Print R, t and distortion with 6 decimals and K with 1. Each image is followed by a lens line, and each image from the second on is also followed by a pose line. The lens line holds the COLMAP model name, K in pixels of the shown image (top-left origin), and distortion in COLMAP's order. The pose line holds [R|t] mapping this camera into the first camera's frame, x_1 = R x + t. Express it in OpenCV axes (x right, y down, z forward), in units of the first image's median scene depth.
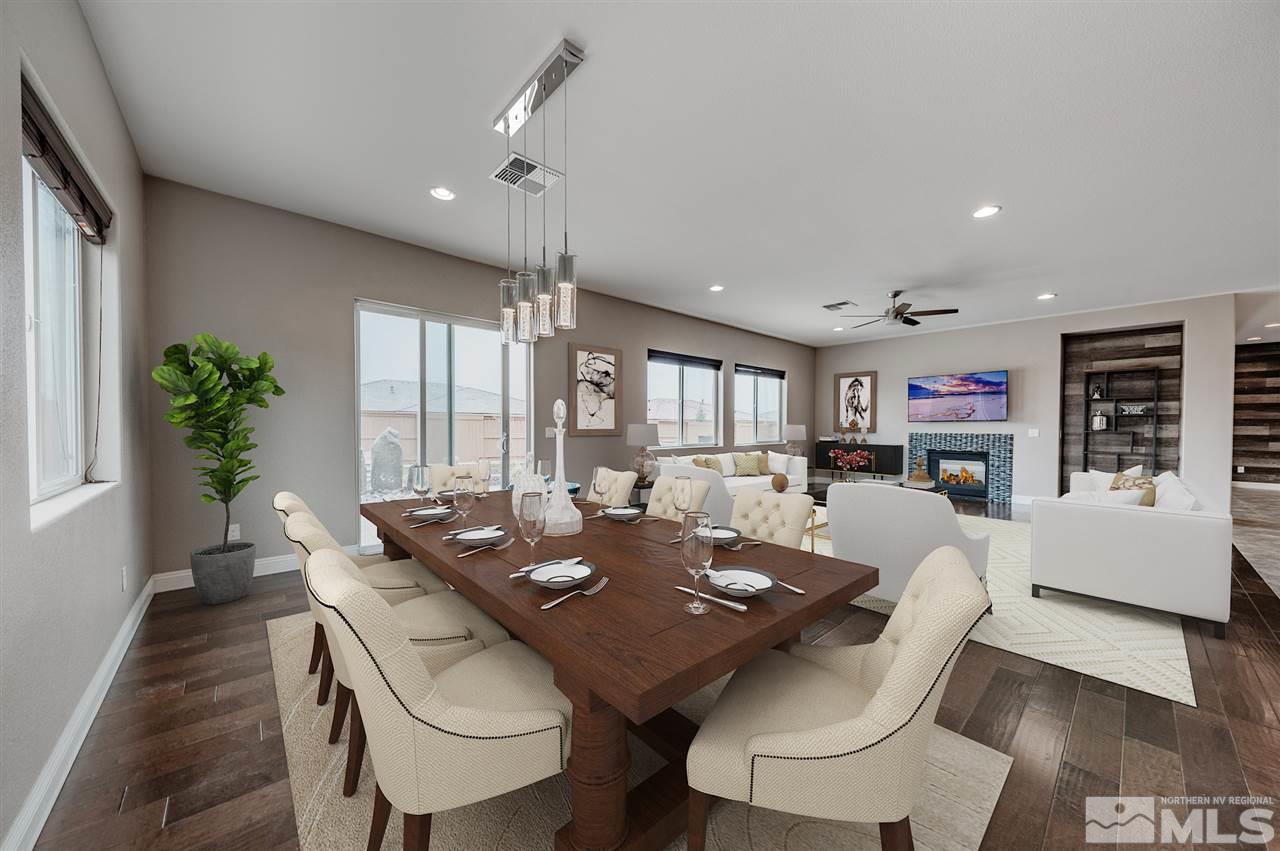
lens RADIAL K [[445.4, 0, 632.6], [0, 445.4, 429.2], [0, 0, 1]] dist [-0.000768, -0.001059]
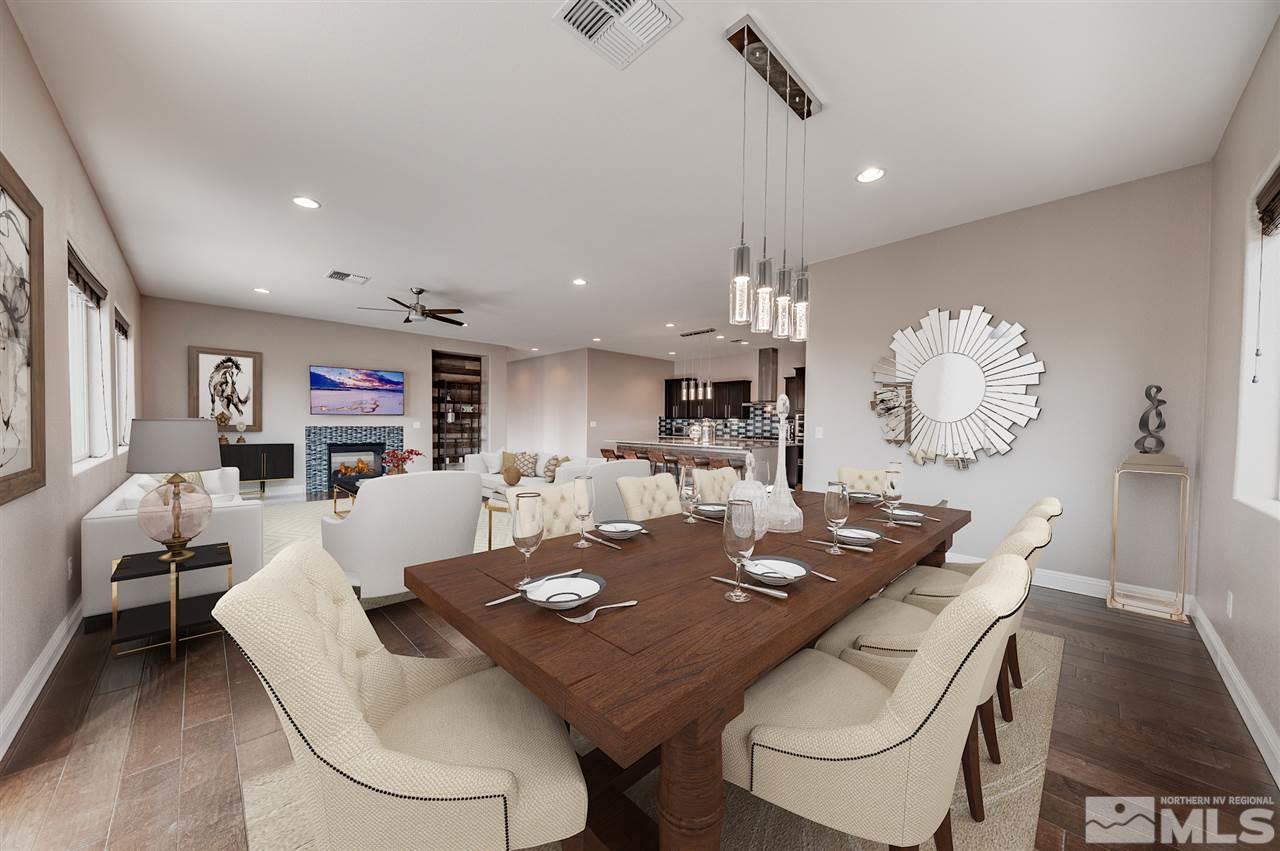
lens RADIAL K [[445.4, 0, 636.8], [0, 445.4, 435.5], [0, 0, 1]] dist [-0.000768, -0.001059]
pose [[-0.045784, -0.036474, 0.998285, -0.359921], [0.006995, 0.999297, 0.036832, -0.003352], [-0.998927, 0.008669, -0.045497, 0.405015]]
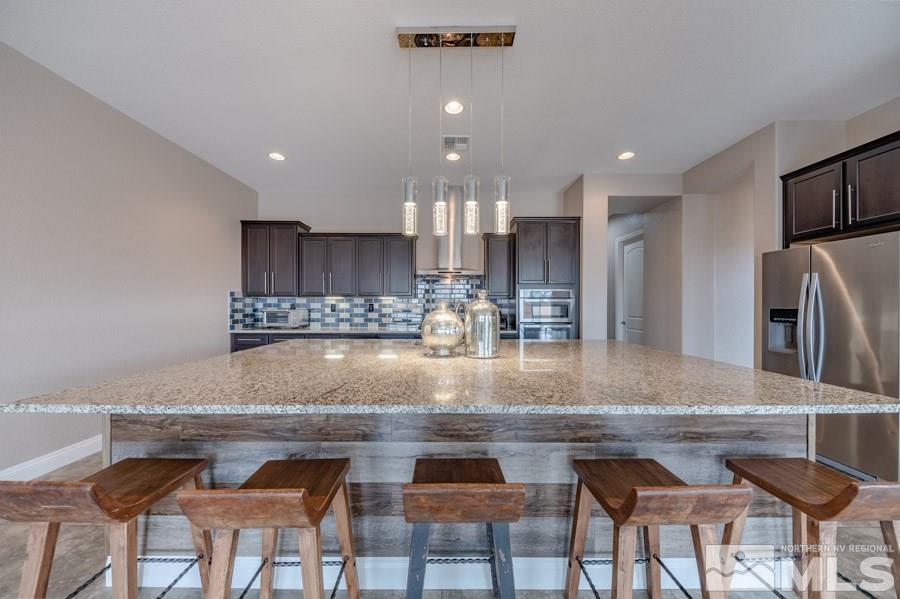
lens RADIAL K [[313.1, 0, 448.8], [0, 313.1, 305.0], [0, 0, 1]] dist [-0.000768, -0.001059]
pose [[-0.743986, -0.008339, 0.668143, 0.557363], [0.005511, 0.999812, 0.018616, 0.003719], [-0.668173, 0.017532, -0.743800, 0.407507]]
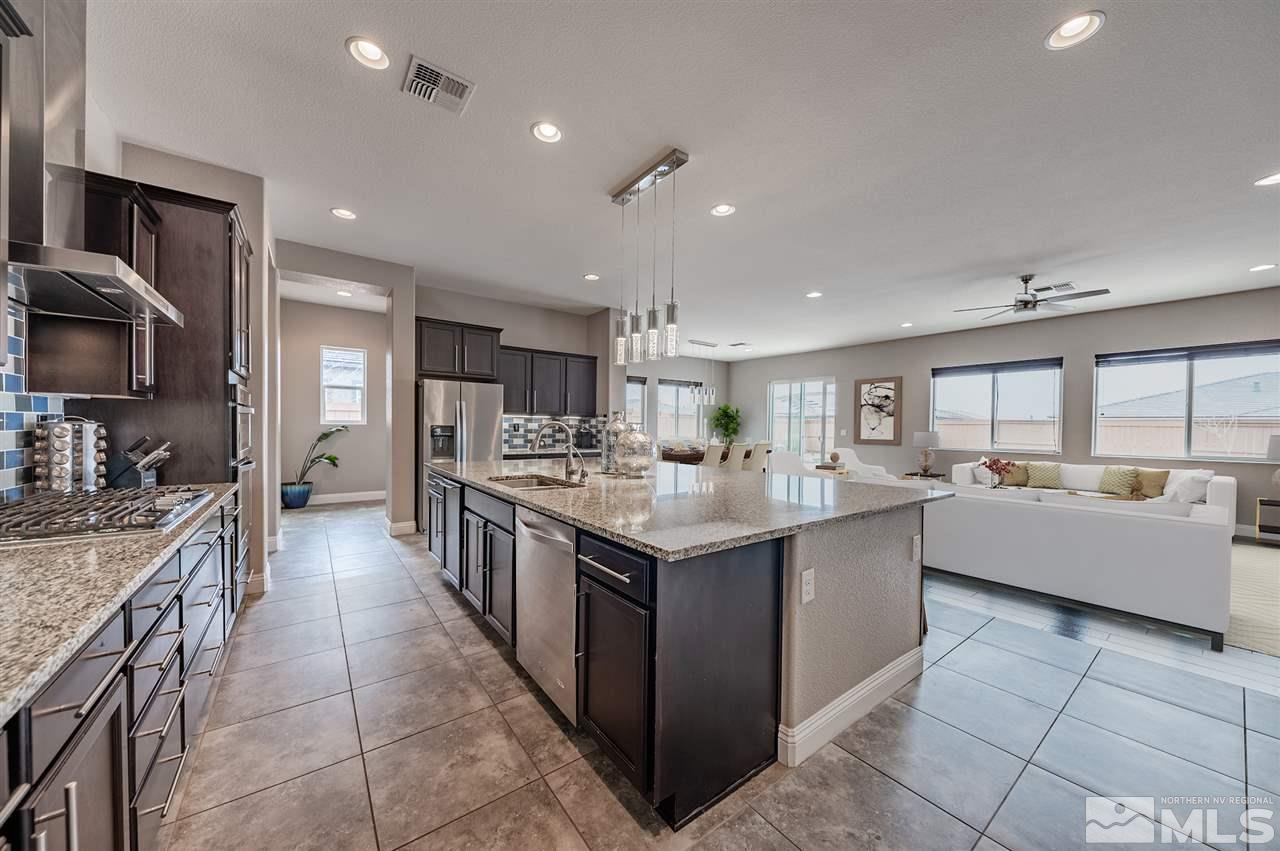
lens RADIAL K [[445.4, 0, 635.2], [0, 445.4, 432.9], [0, 0, 1]] dist [-0.000768, -0.001059]
pose [[-0.086183, -0.012013, -0.996207, 1.146293], [-0.018173, 0.999780, -0.010484, 0.015946], [0.996114, 0.017201, -0.086382, 0.254156]]
